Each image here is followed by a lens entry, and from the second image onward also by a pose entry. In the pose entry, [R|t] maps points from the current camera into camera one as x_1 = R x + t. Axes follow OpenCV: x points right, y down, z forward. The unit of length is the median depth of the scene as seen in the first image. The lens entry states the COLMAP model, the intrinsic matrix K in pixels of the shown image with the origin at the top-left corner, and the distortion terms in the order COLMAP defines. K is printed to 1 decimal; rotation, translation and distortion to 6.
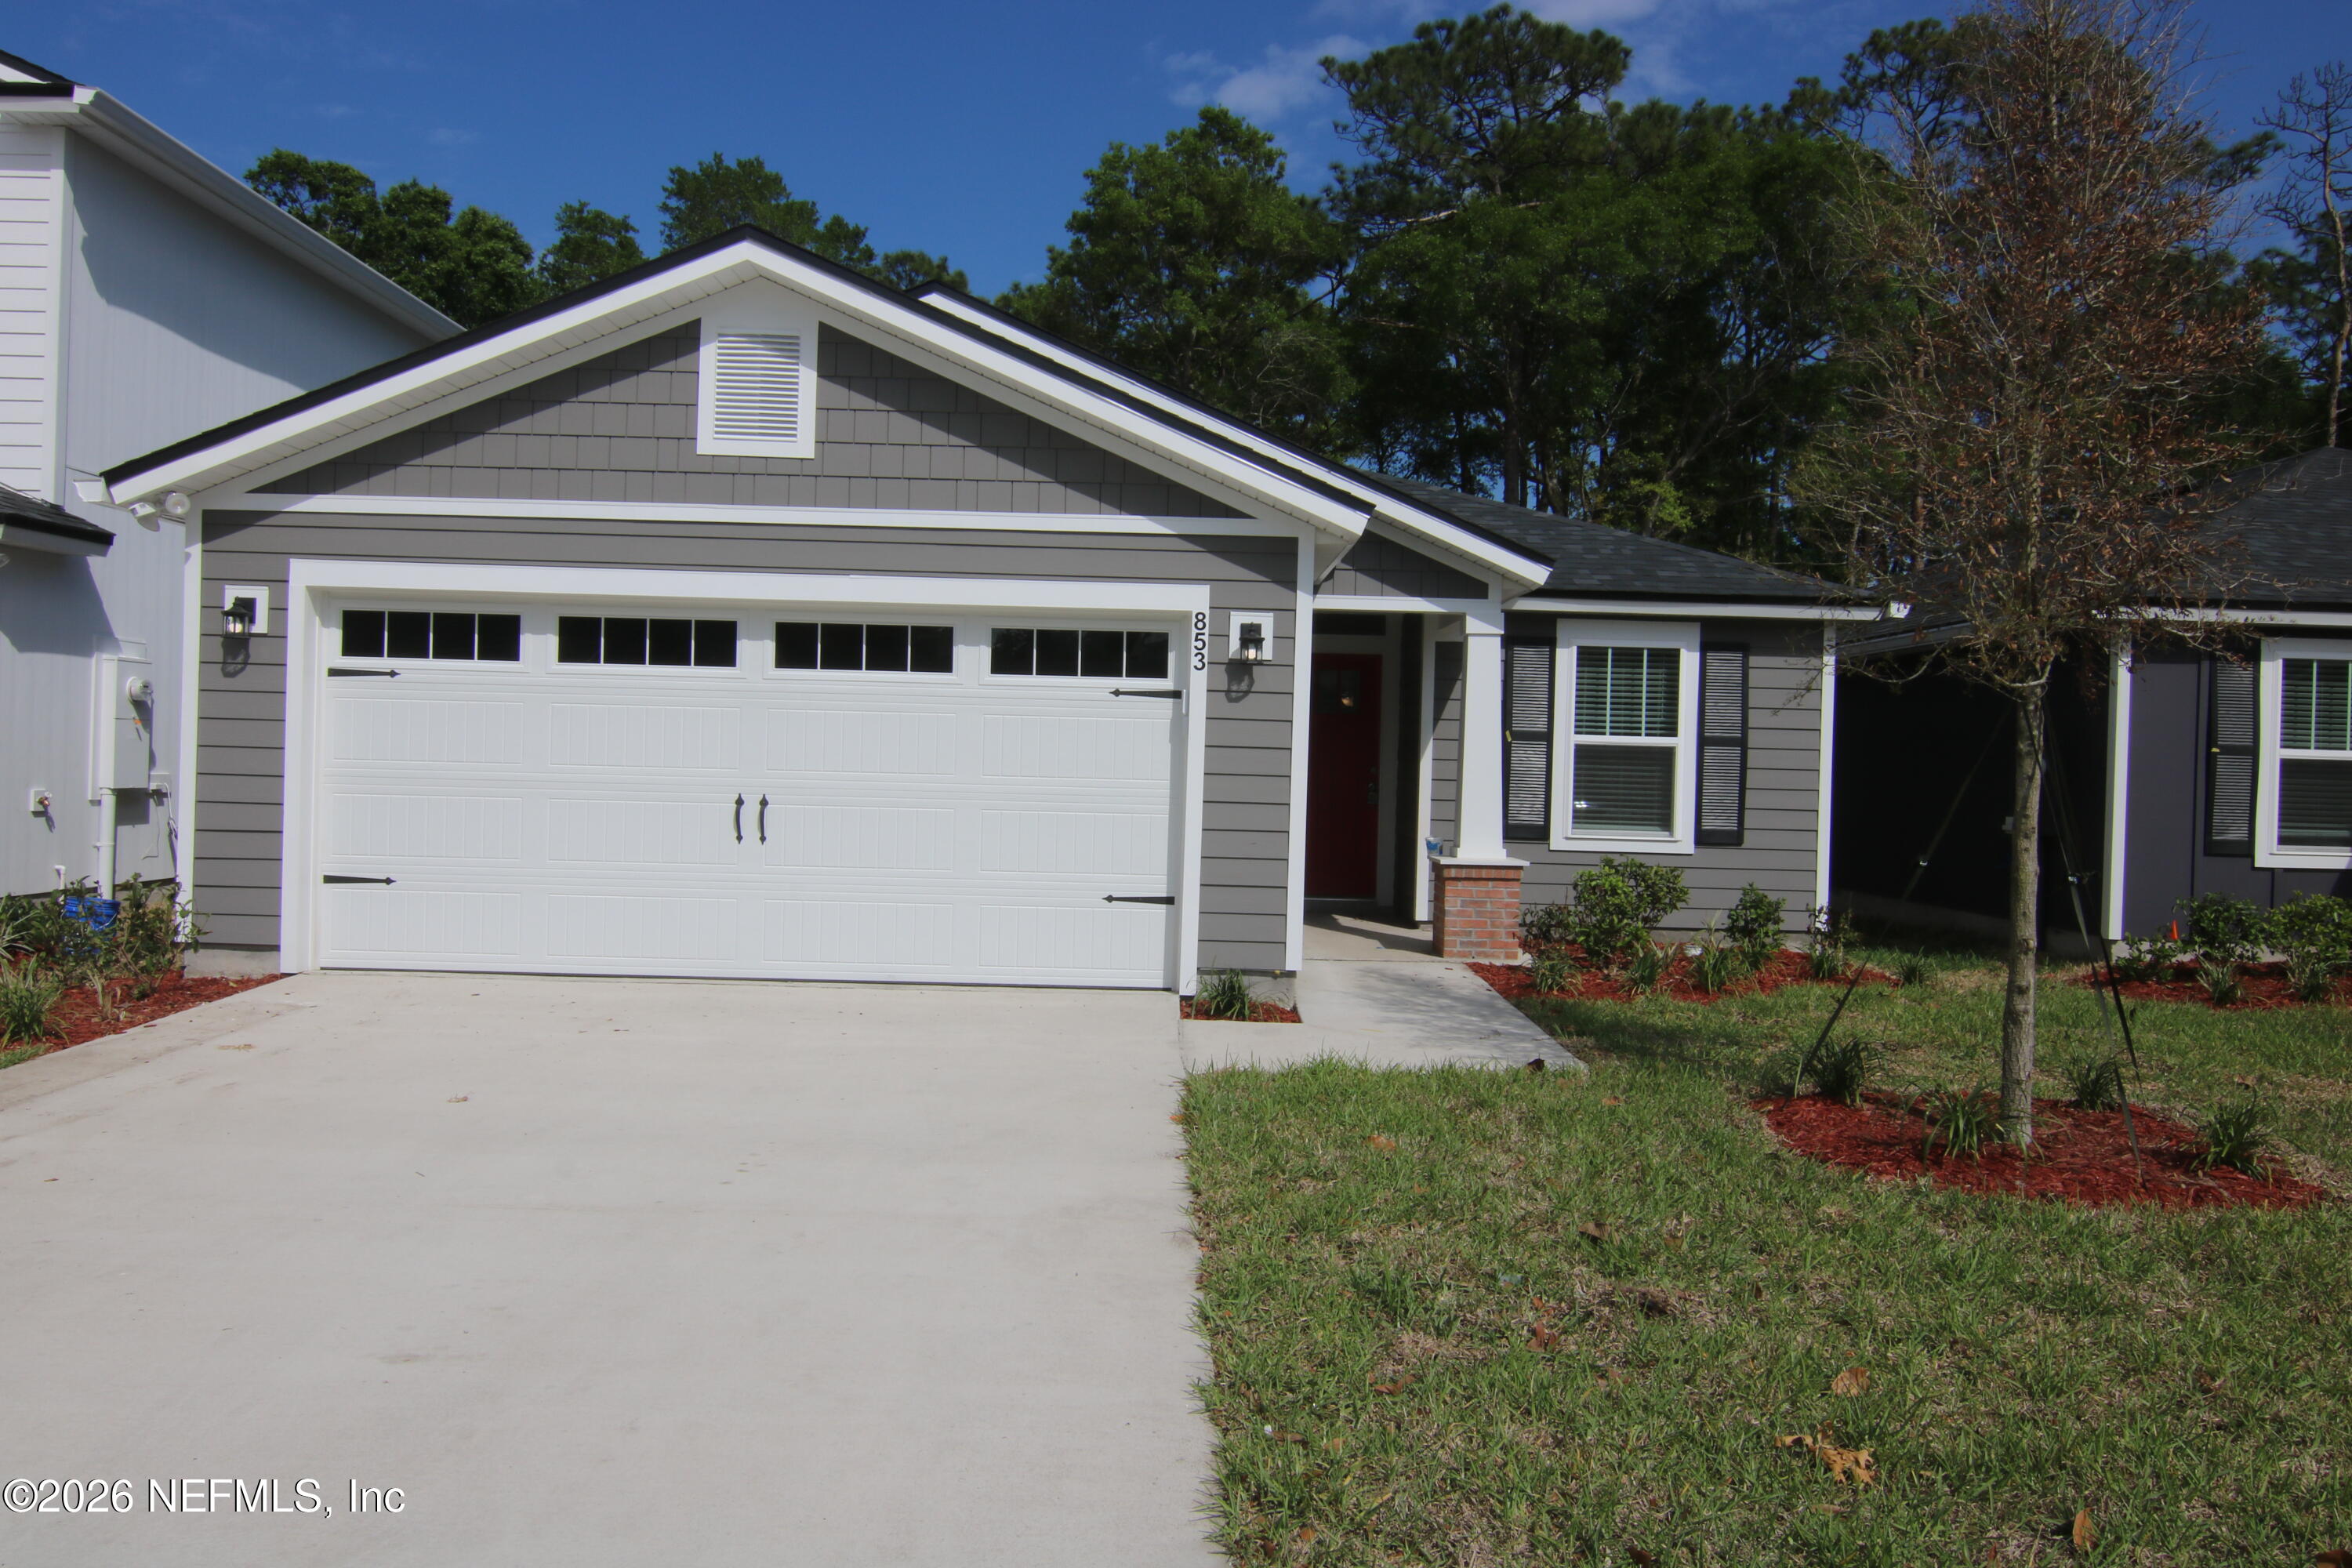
lens RADIAL K [[1682.7, 0, 1167.7], [0, 1682.7, 767.2], [0, 0, 1]] dist [0.003888, -0.016697]
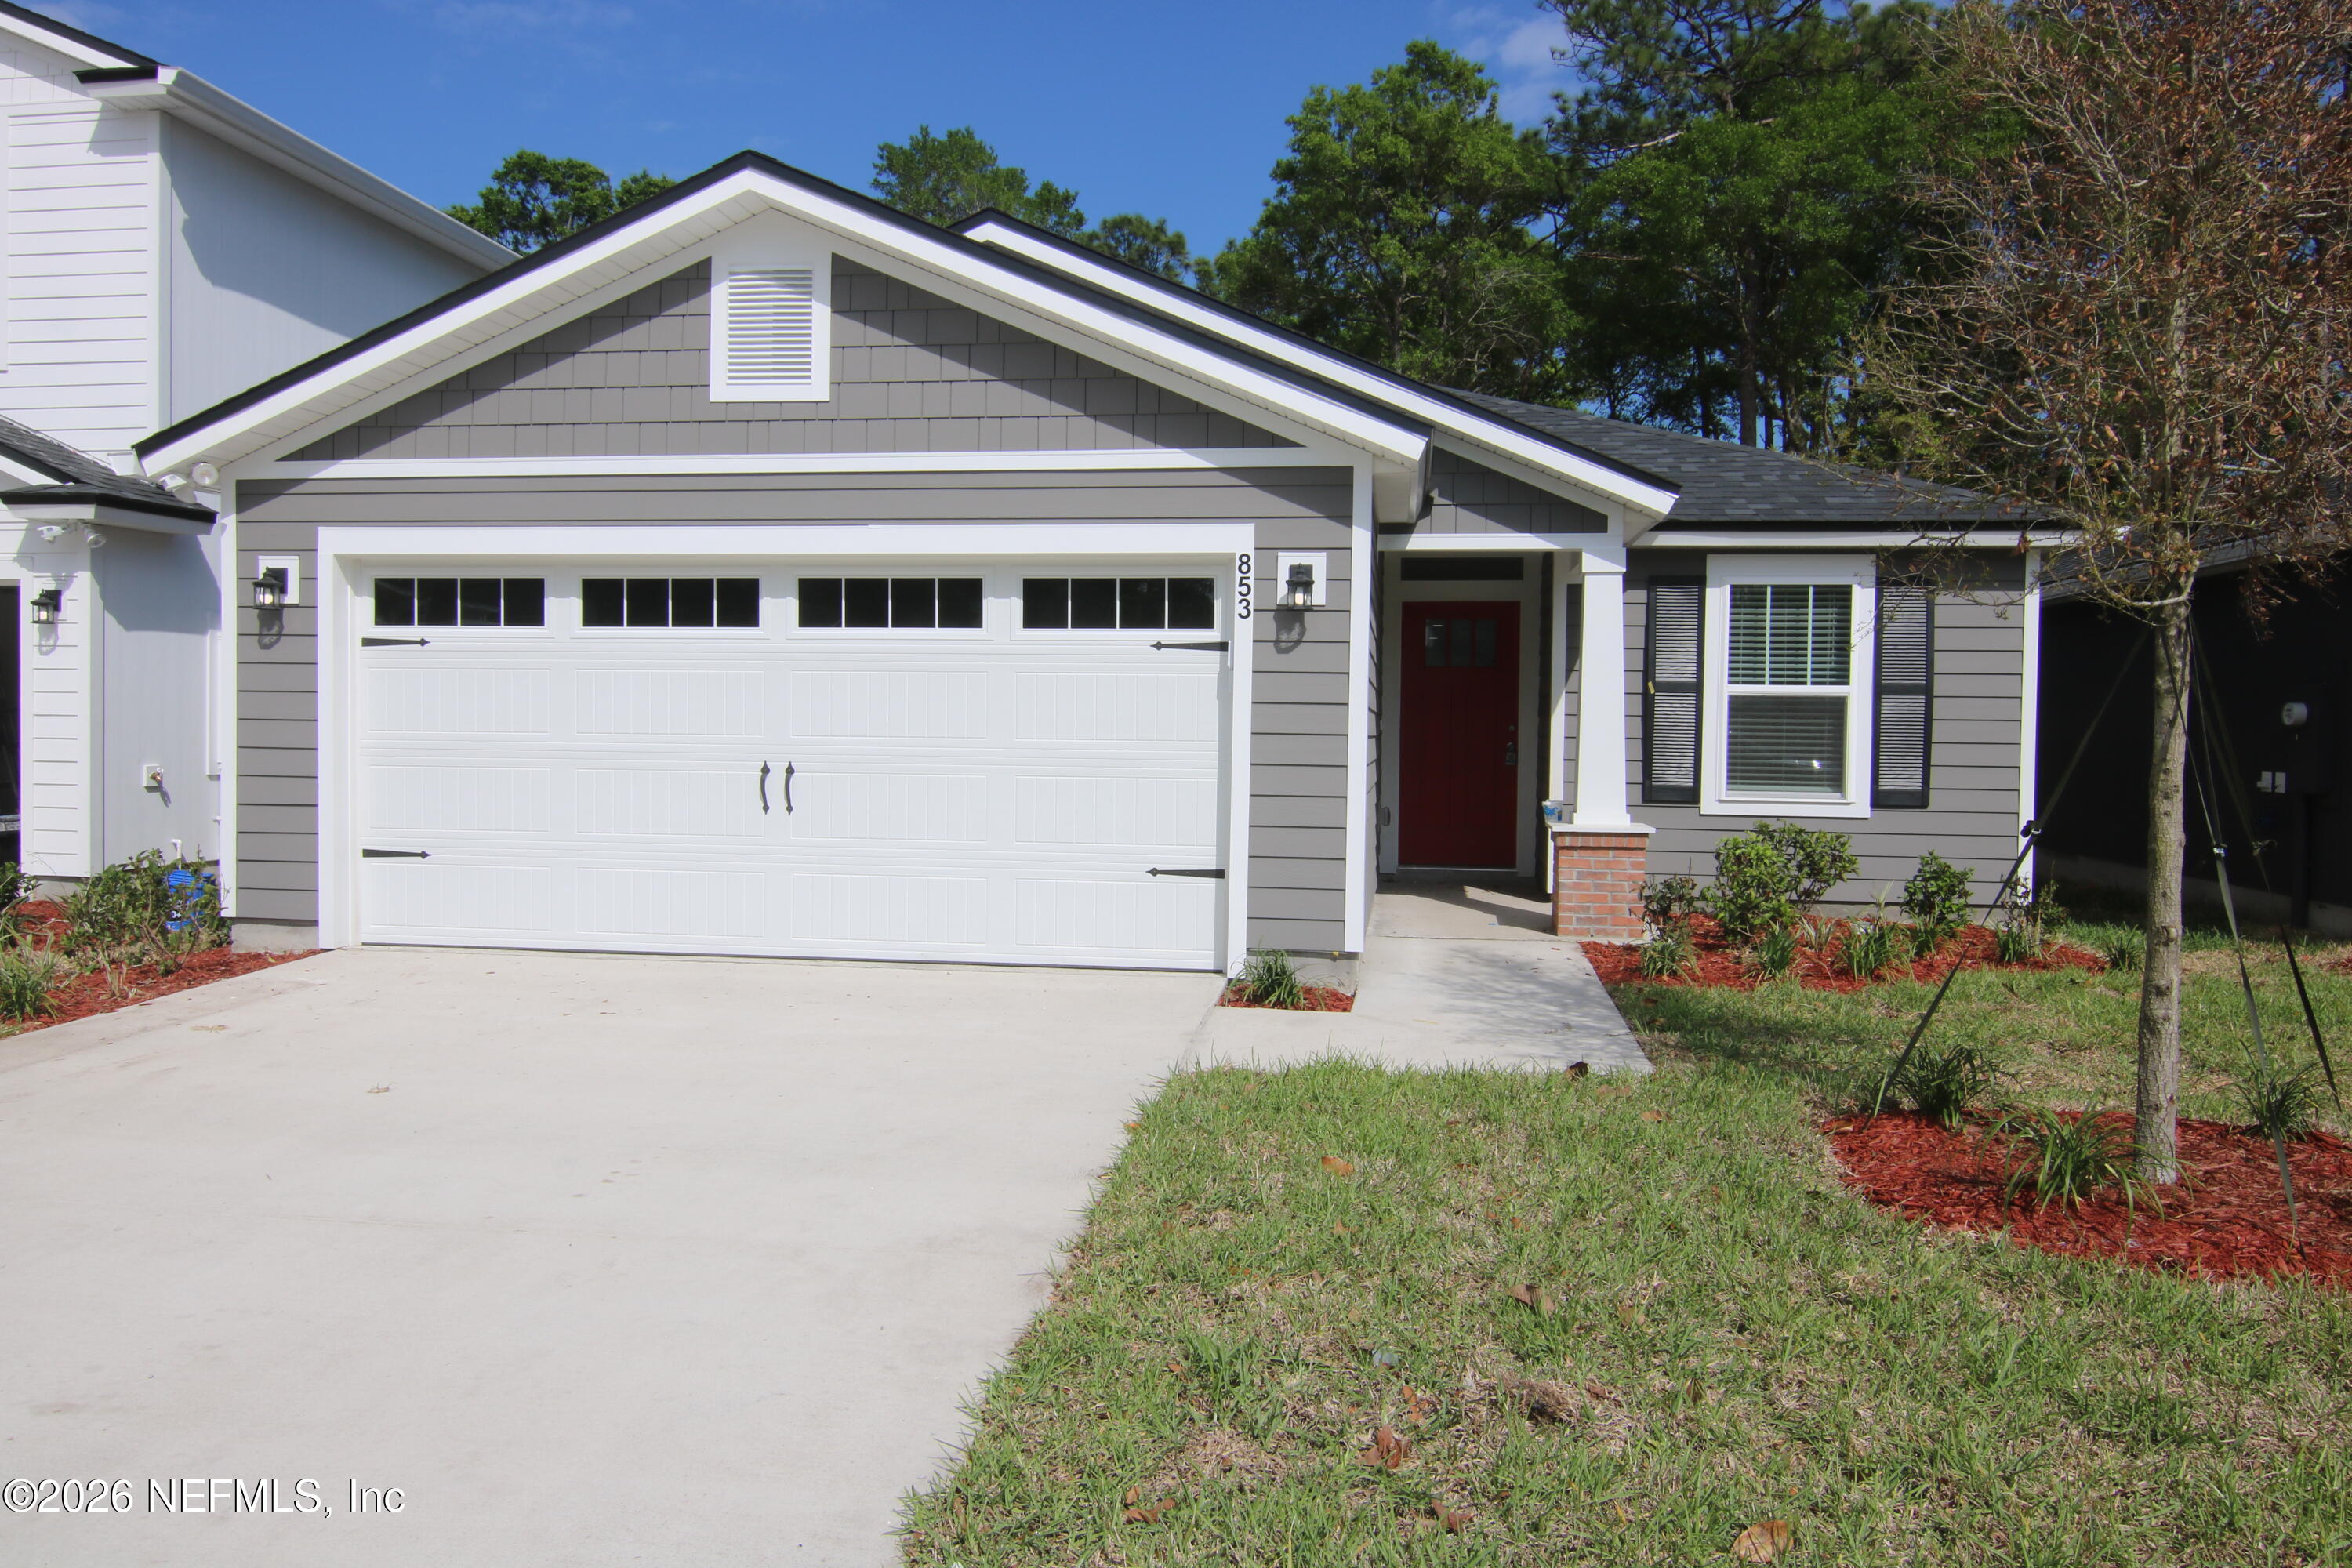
lens RADIAL K [[1682.7, 0, 1167.7], [0, 1682.7, 767.2], [0, 0, 1]] dist [0.003888, -0.016697]
pose [[0.988614, -0.010852, -0.150081, 0.092783], [0.013938, 0.999712, 0.019524, 0.003110], [0.149826, -0.021393, 0.988481, 0.084678]]
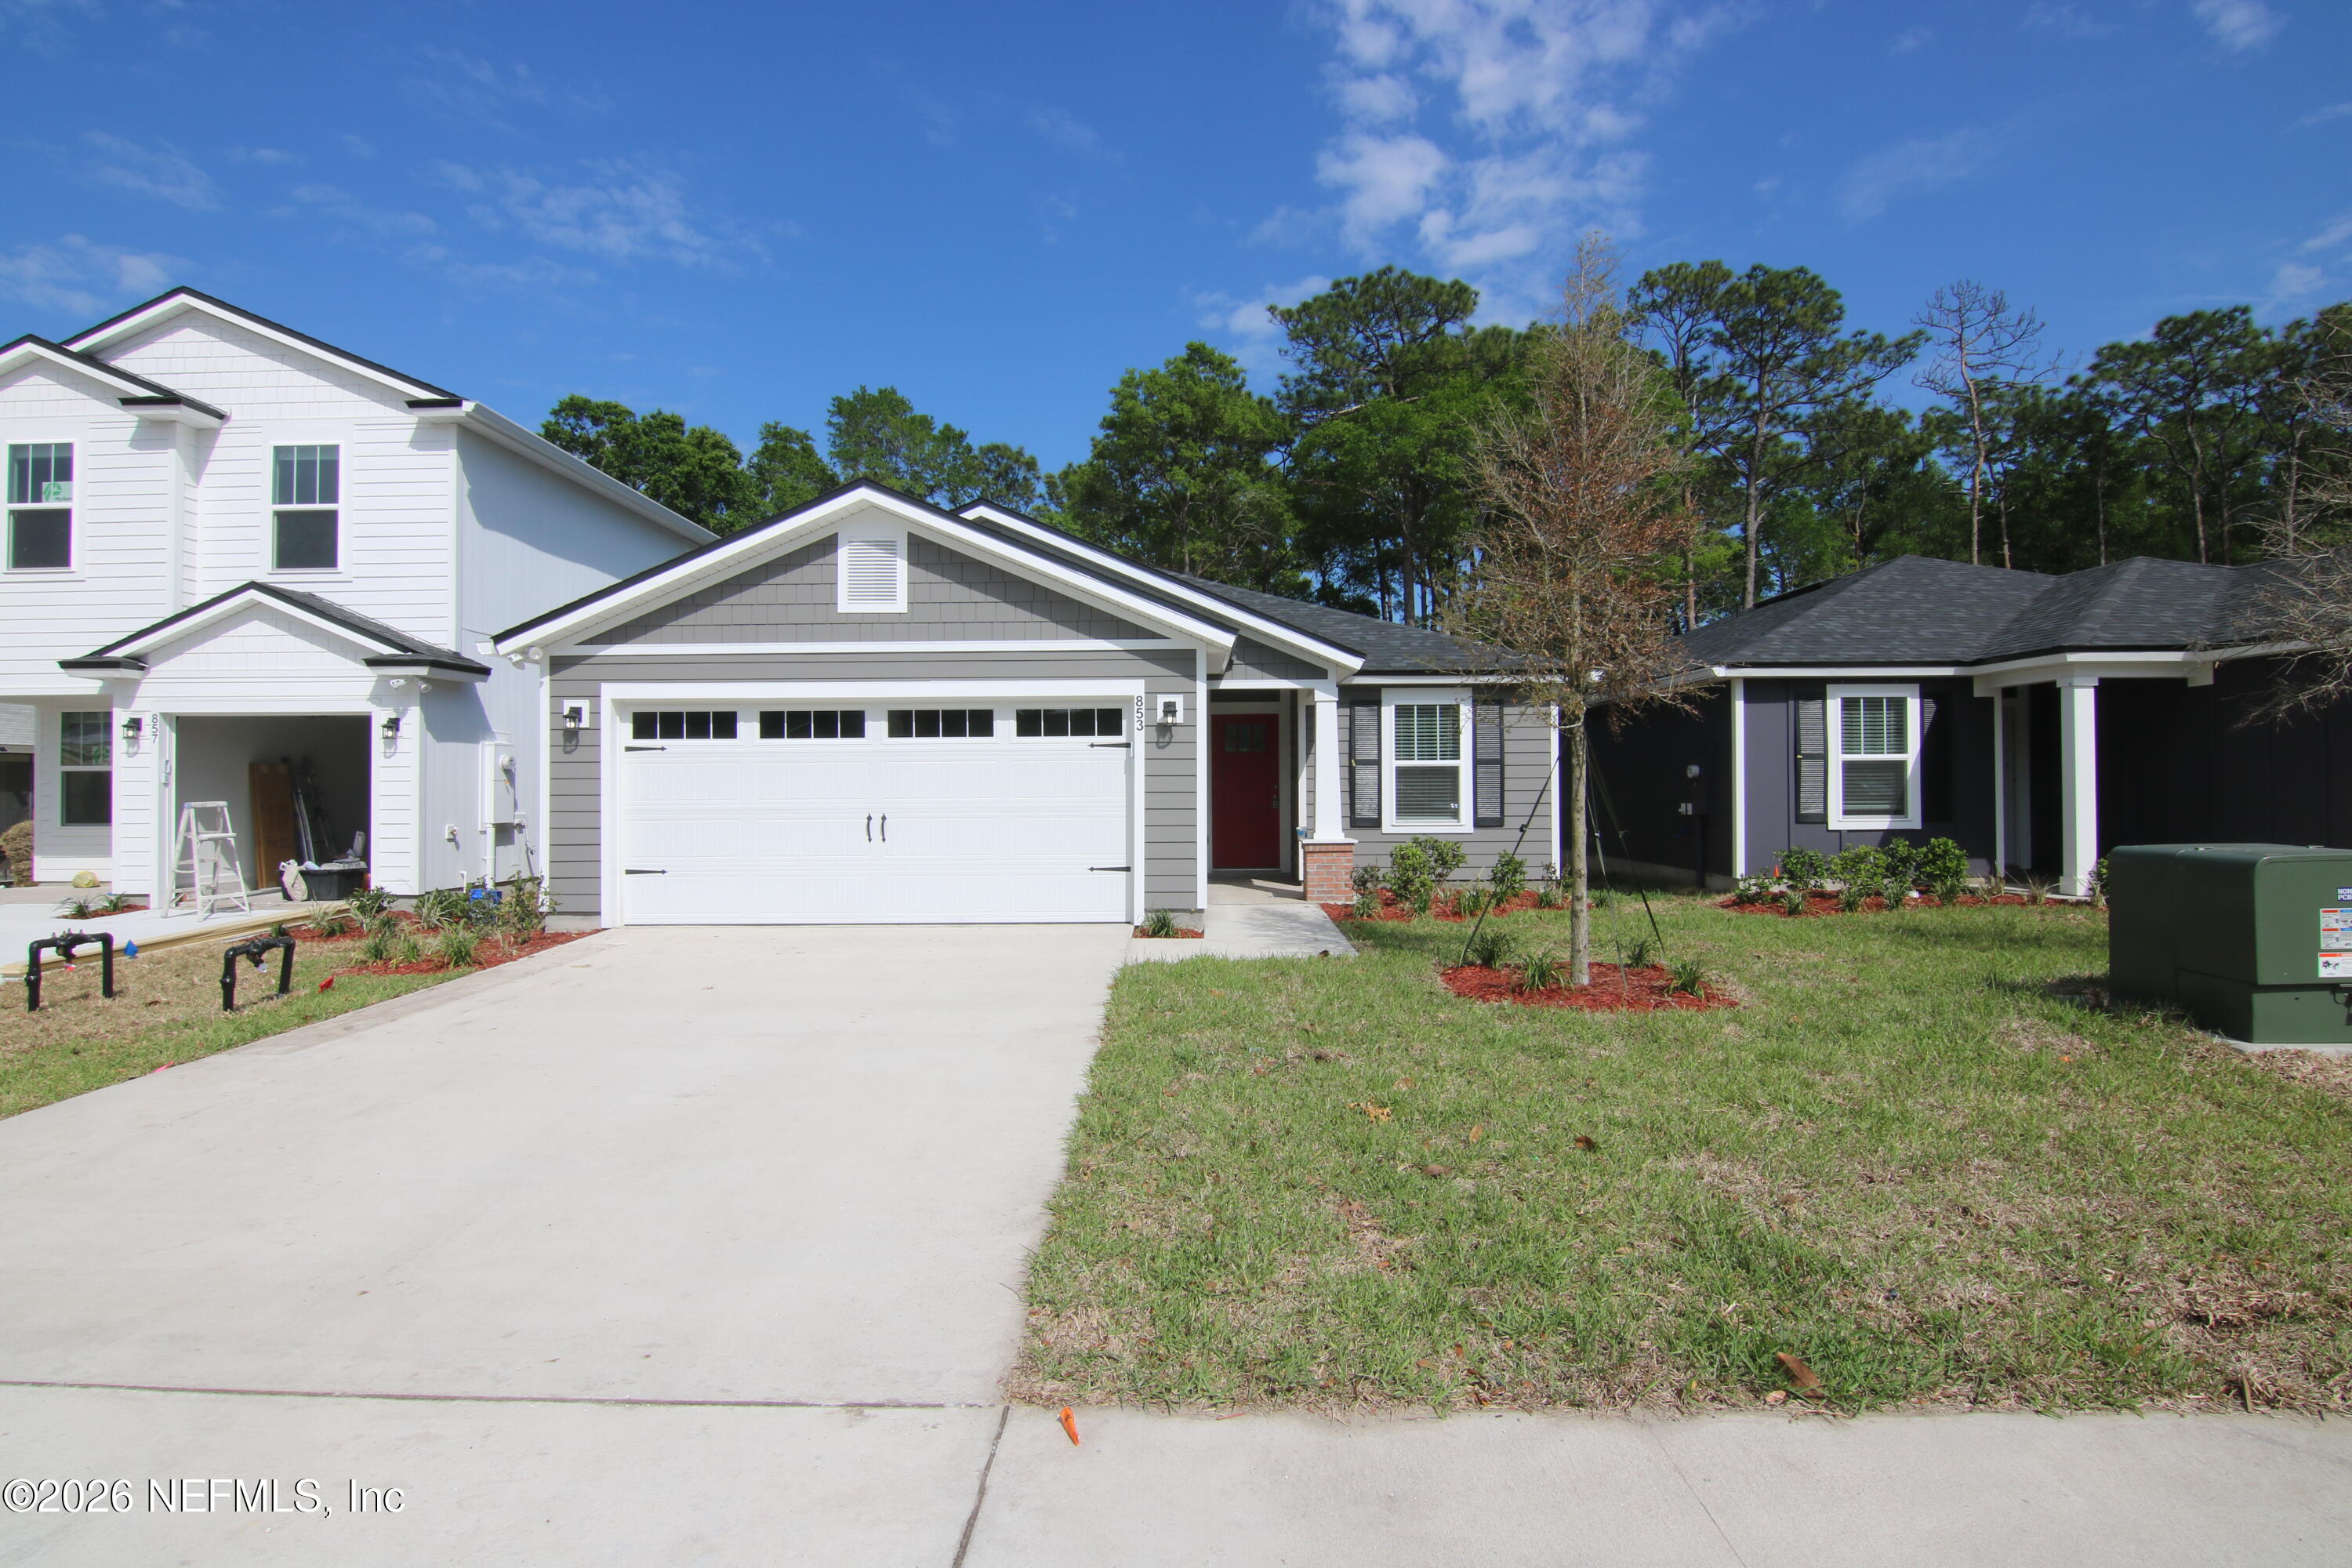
lens RADIAL K [[1190.7, 0, 1170.2], [0, 1190.7, 771.6], [0, 0, 1]] dist [-0.000763, -0.017430]
pose [[0.999188, -0.033243, -0.022757, 0.061563], [0.032877, 0.999327, -0.016269, 0.002925], [0.023282, 0.015508, 0.999609, -0.149568]]
